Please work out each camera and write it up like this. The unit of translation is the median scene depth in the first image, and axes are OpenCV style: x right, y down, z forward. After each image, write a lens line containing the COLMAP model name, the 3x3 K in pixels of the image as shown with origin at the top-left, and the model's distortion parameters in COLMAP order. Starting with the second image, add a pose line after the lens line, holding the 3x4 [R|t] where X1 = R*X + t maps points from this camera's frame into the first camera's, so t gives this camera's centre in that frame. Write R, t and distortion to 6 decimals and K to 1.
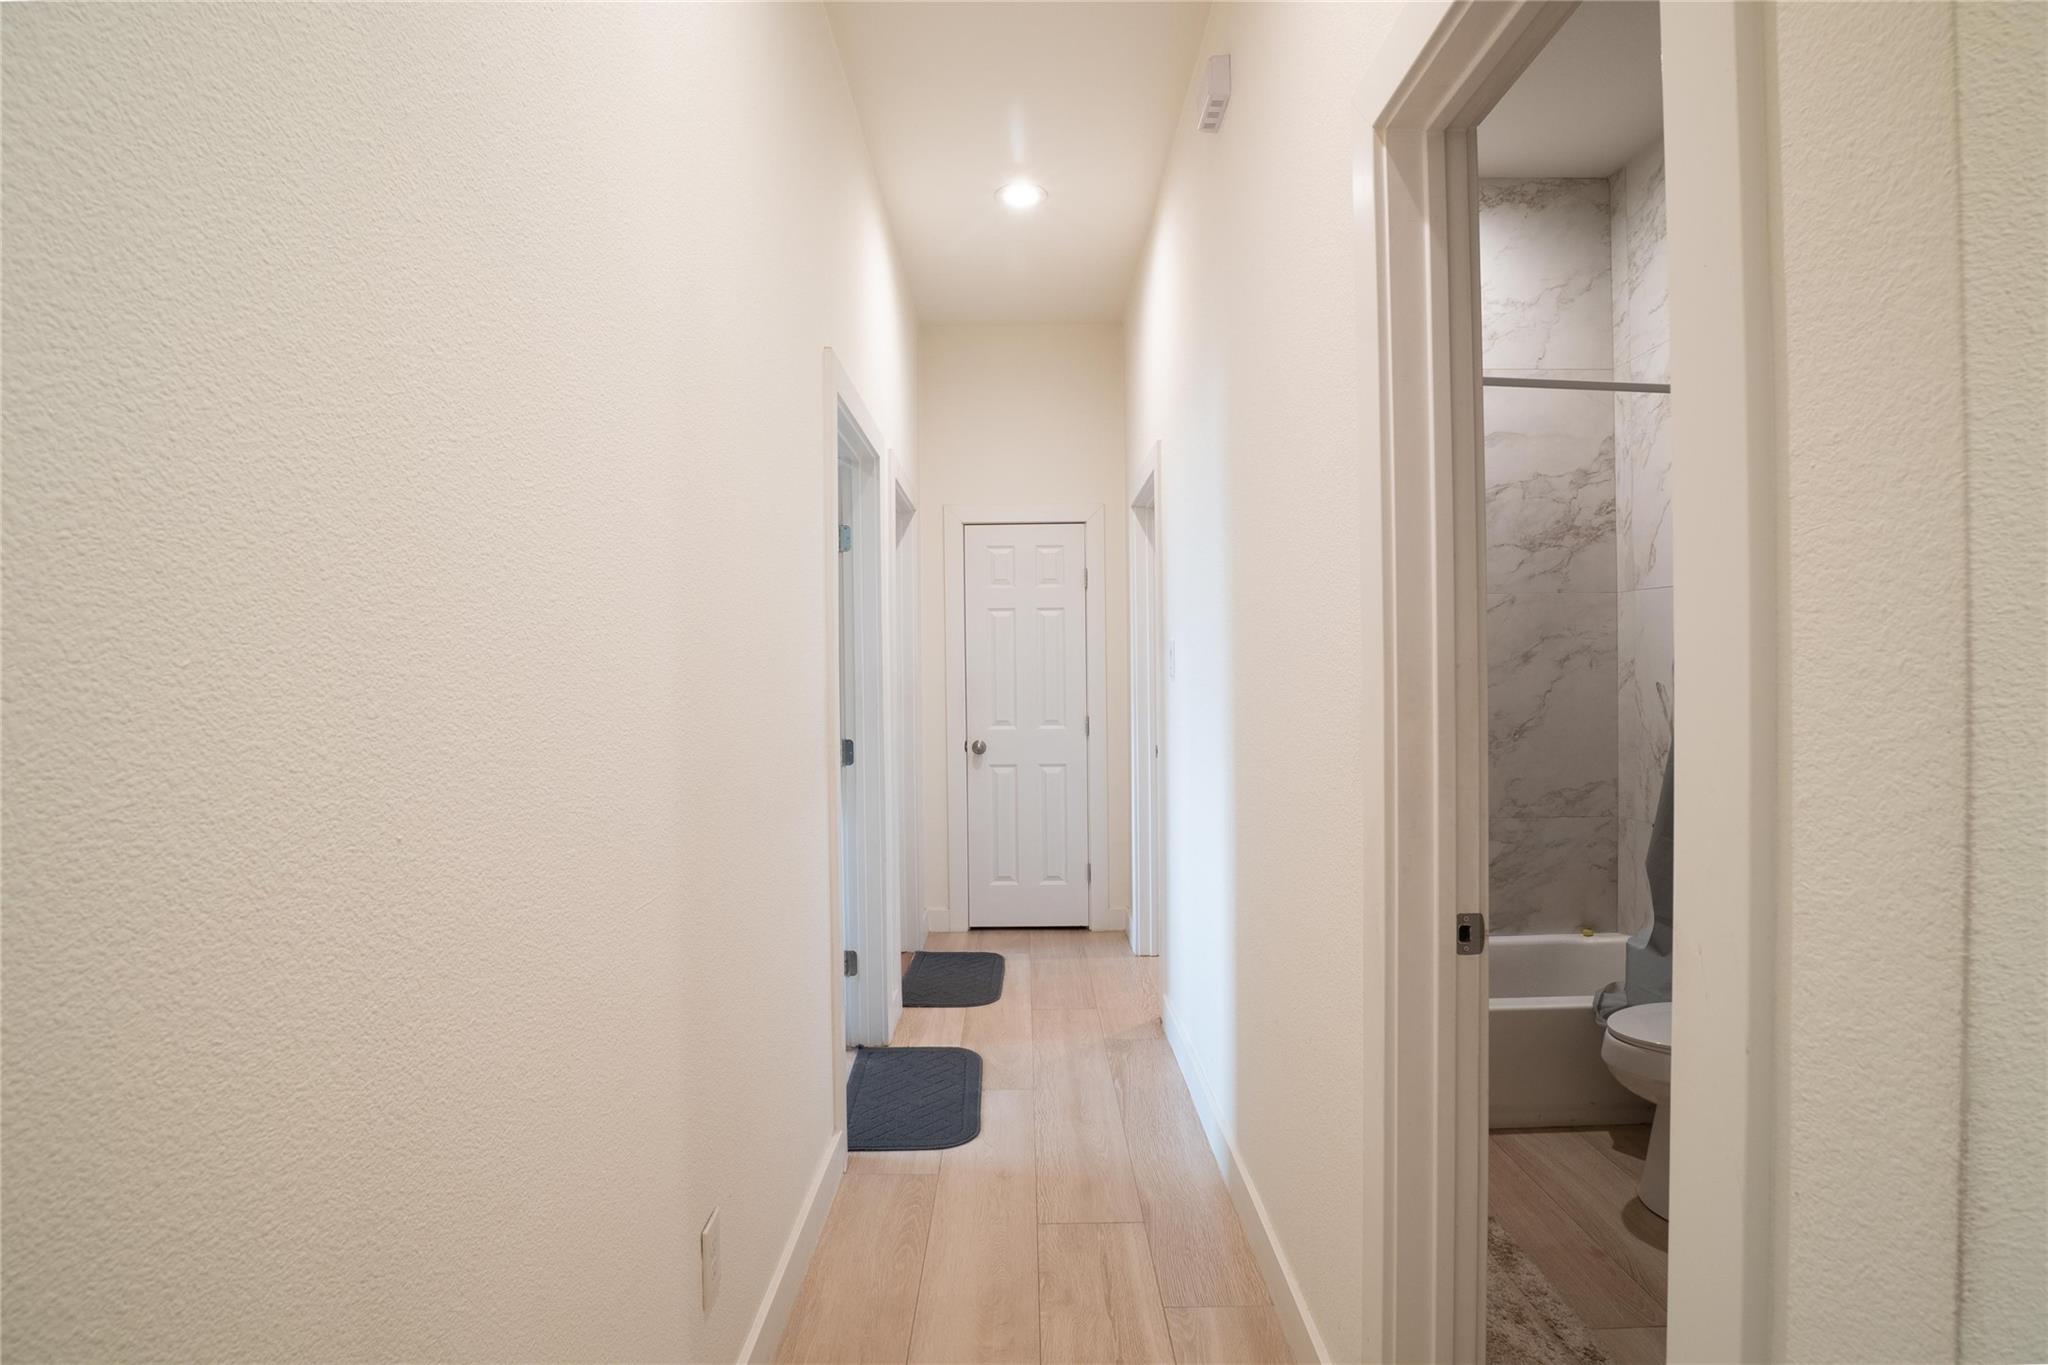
lens RADIAL K [[978.2, 0, 1033.1], [0, 978.2, 687.3], [0, 0, 1]] dist [-0.038124, 0.003468]
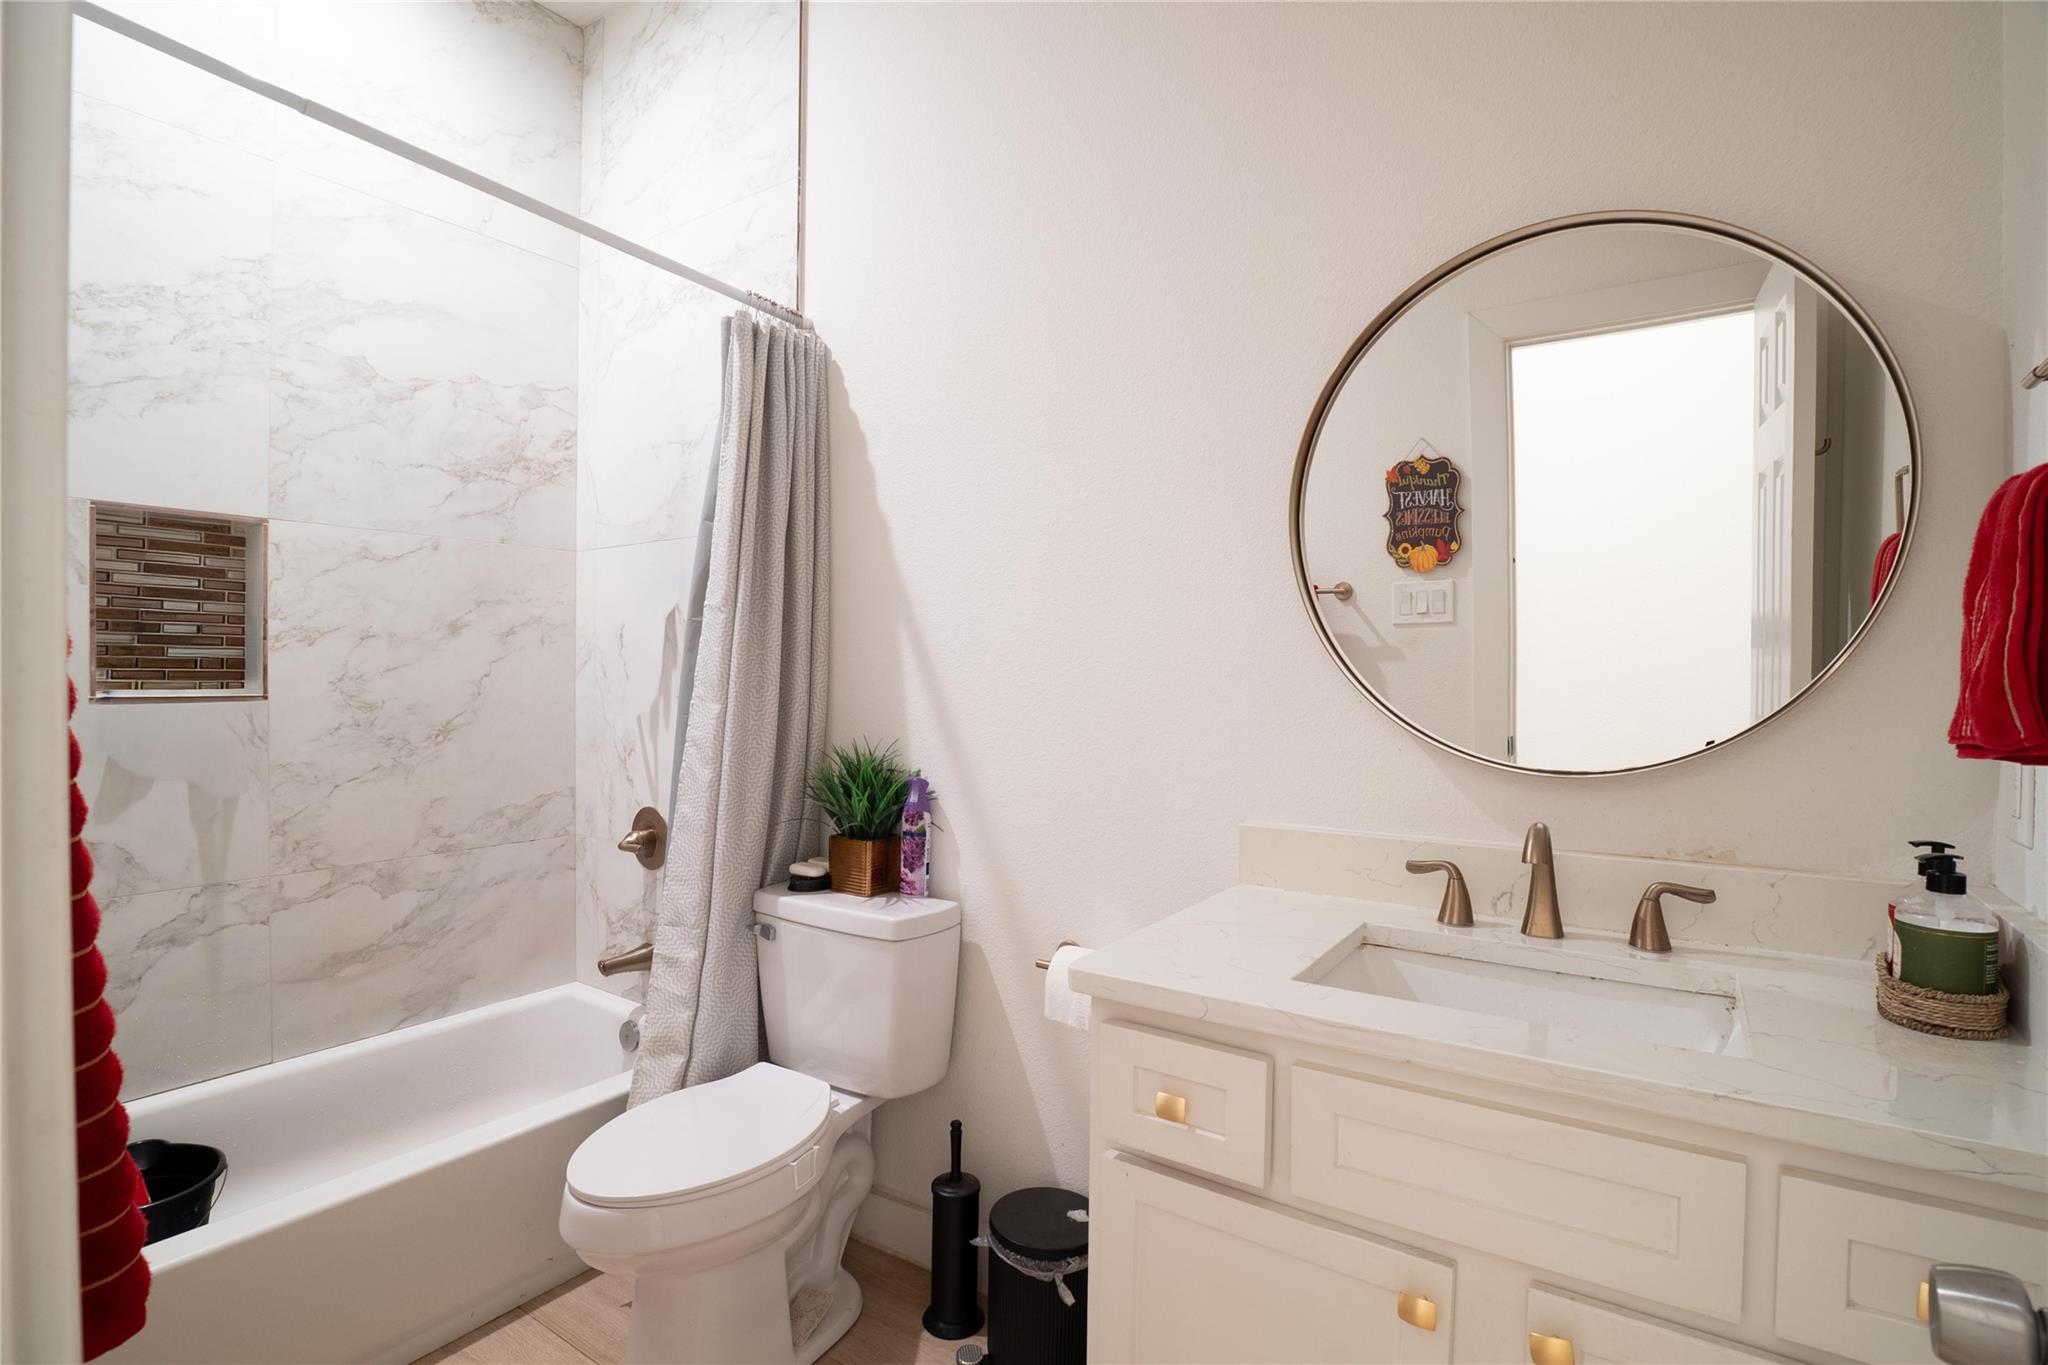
lens RADIAL K [[978.2, 0, 1028.1], [0, 978.2, 682.4], [0, 0, 1]] dist [-0.038124, 0.003468]
pose [[0.554761, 0.000212, 0.832010, 0.150351], [-0.010235, 0.999926, 0.006570, 0.000377], [-0.831947, -0.012161, 0.554722, 0.250440]]
